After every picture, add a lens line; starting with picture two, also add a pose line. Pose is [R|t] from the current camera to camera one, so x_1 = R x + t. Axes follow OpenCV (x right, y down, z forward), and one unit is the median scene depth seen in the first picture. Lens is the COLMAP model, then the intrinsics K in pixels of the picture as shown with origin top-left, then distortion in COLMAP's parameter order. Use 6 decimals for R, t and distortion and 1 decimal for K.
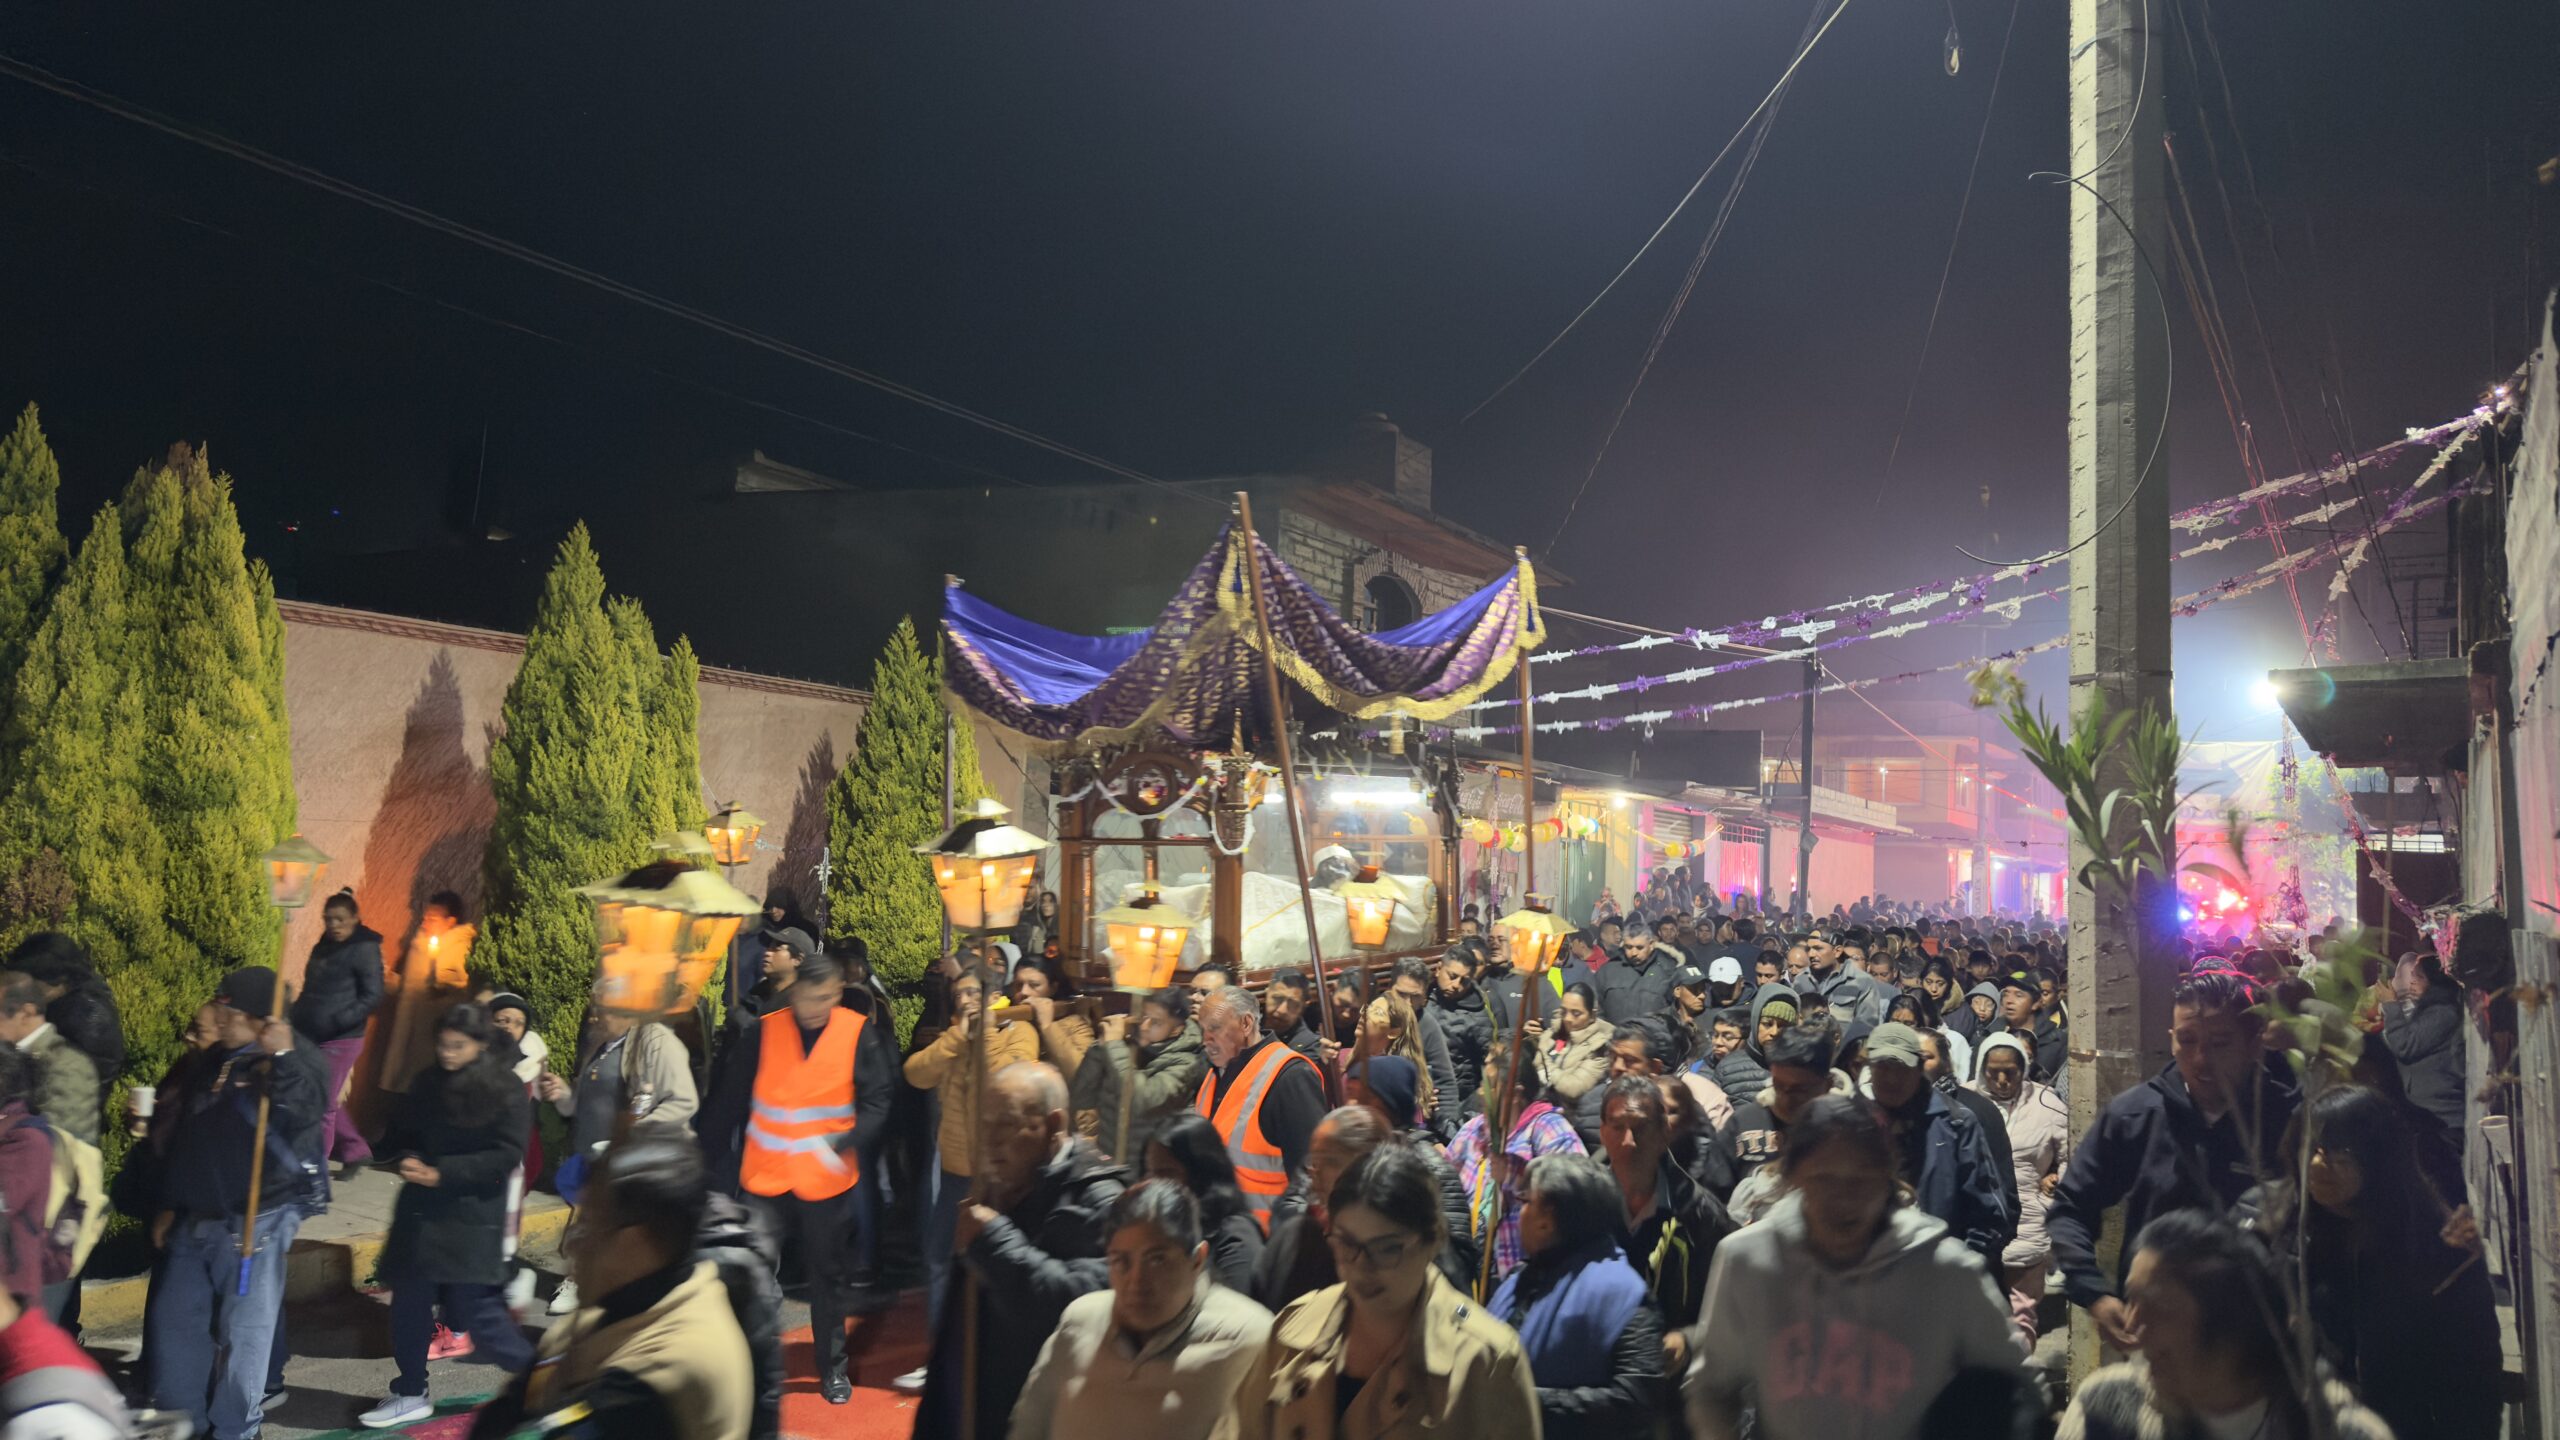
lens RADIAL K [[1765.2, 0, 1280.0], [0, 1765.2, 720.0], [0, 0, 1]] dist [0.135611, -0.188876]
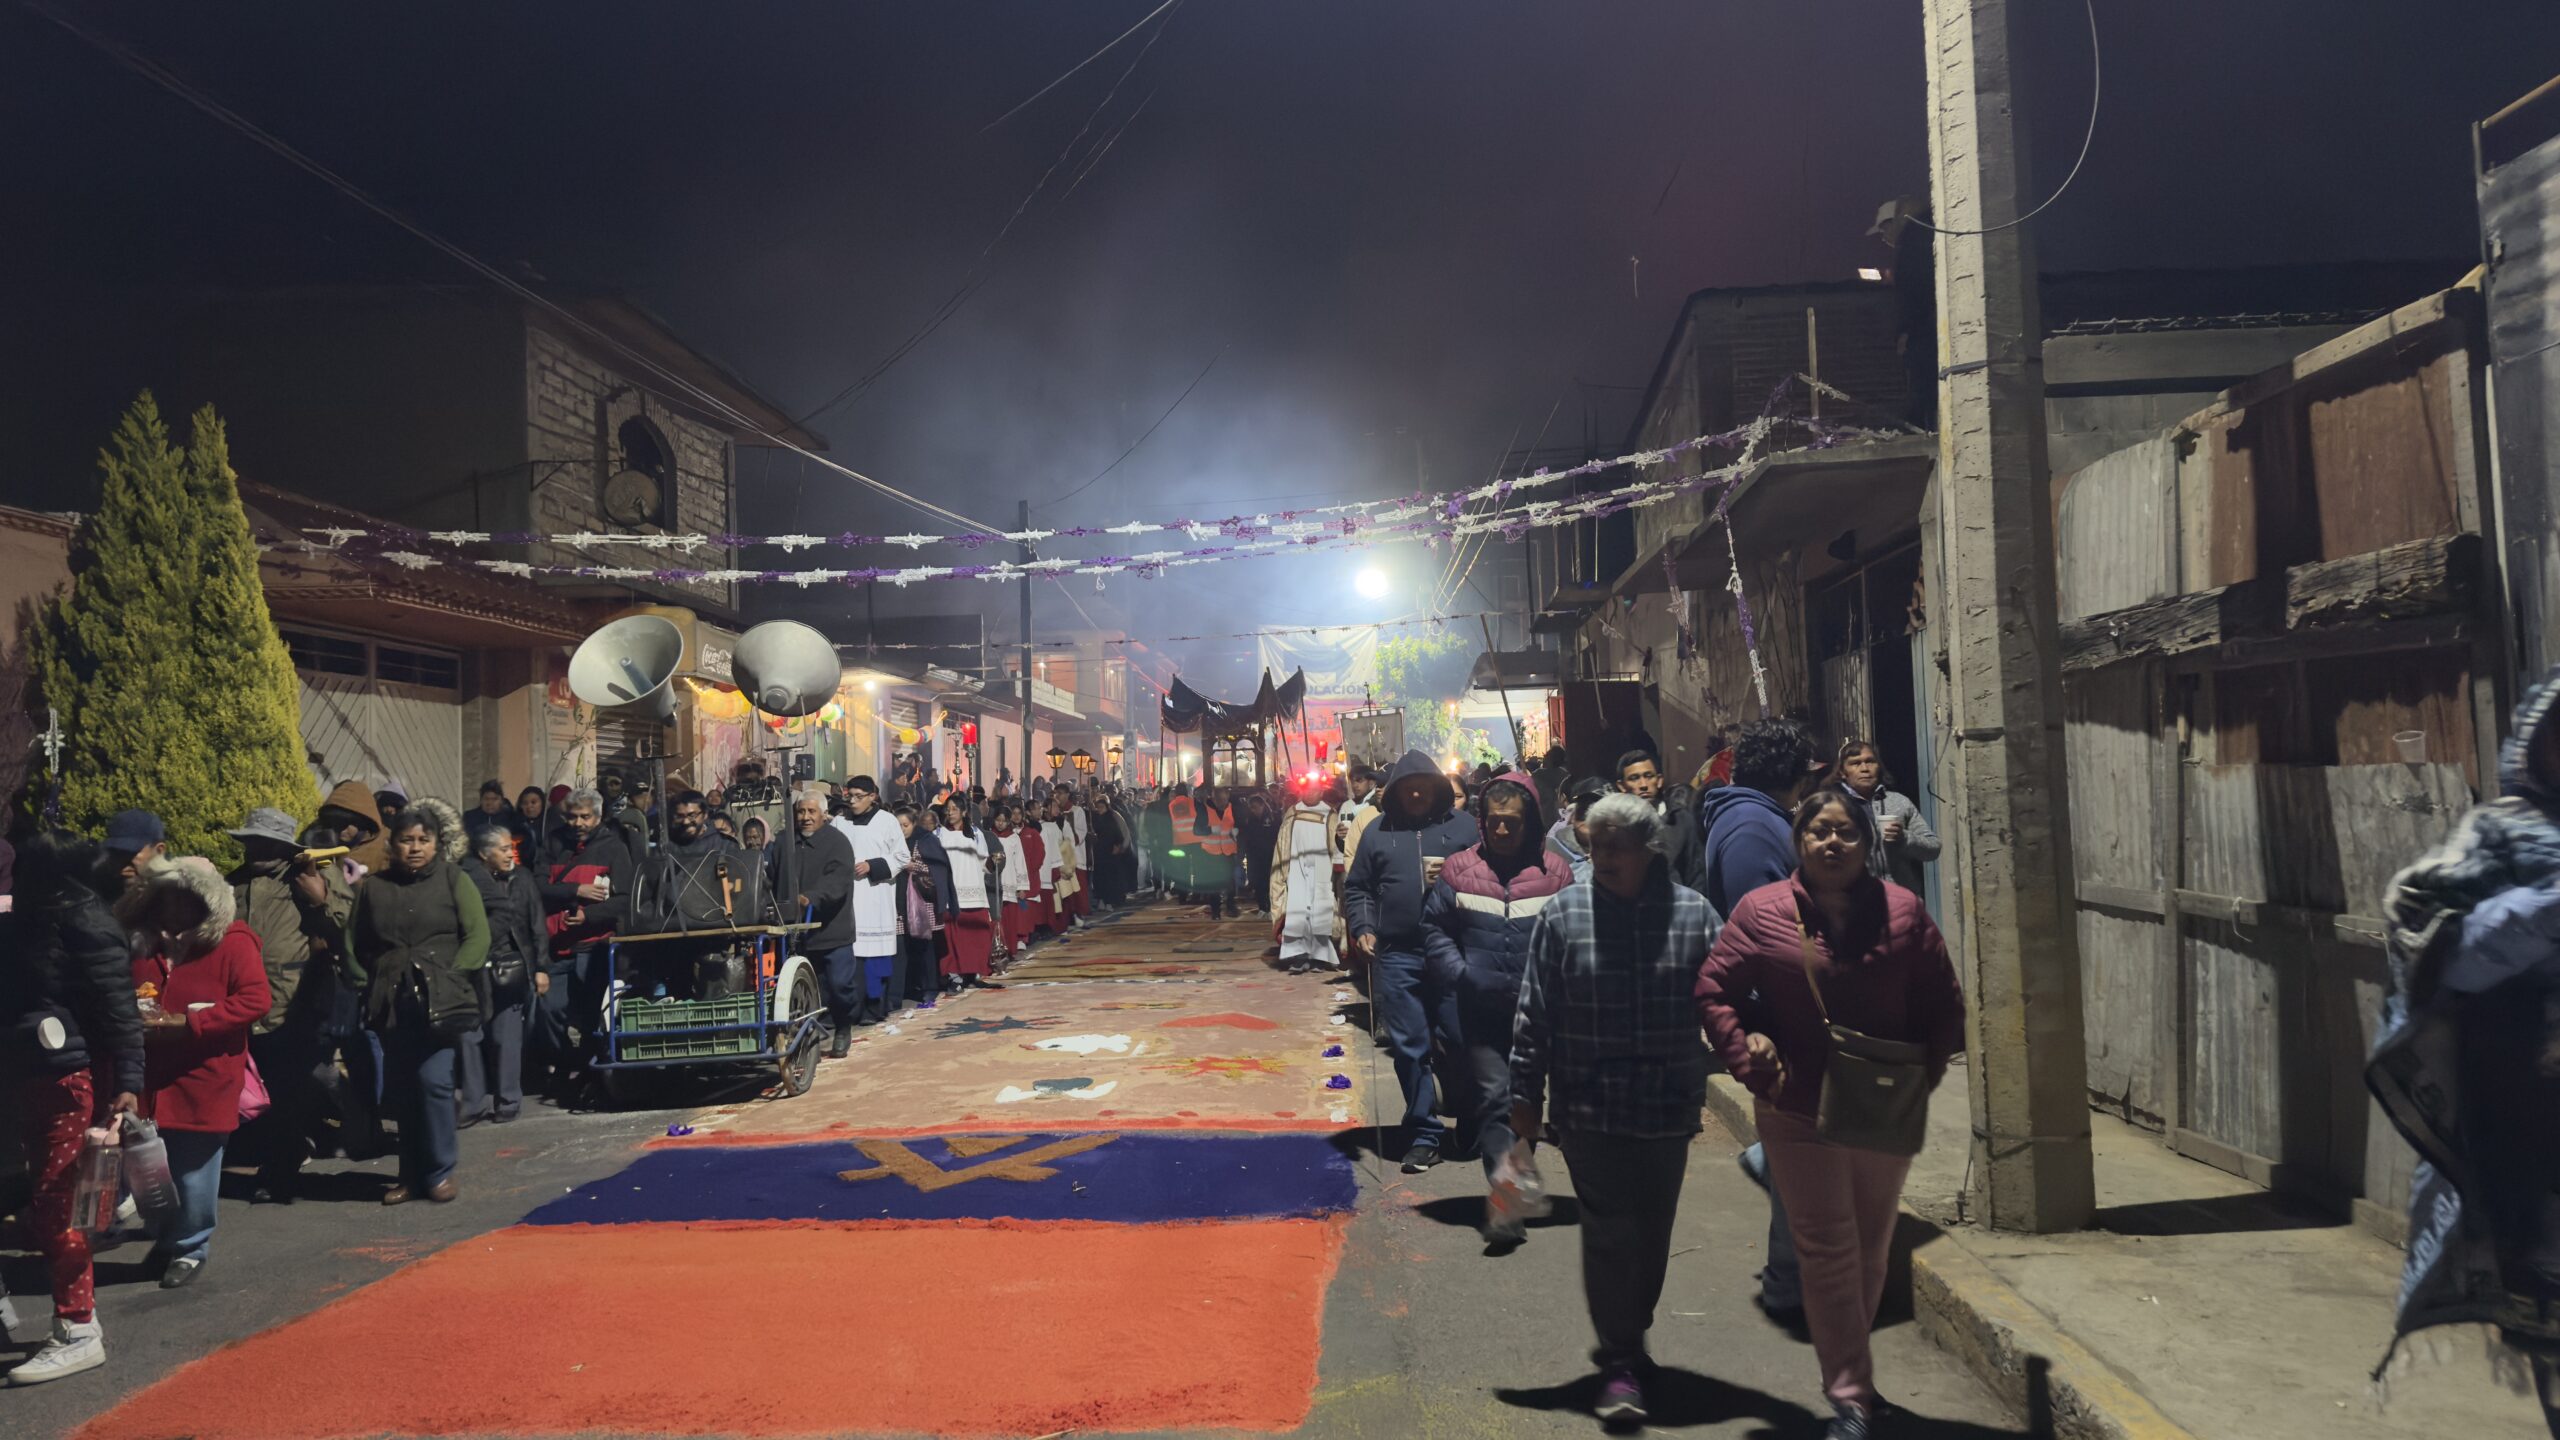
lens RADIAL K [[1765.2, 0, 1280.0], [0, 1765.2, 720.0], [0, 0, 1]] dist [0.135611, -0.188876]
pose [[0.873137, -0.045288, 0.485367, -0.178749], [0.024108, 0.998468, 0.049795, 0.052432], [-0.486879, -0.031777, 0.872891, 0.136746]]
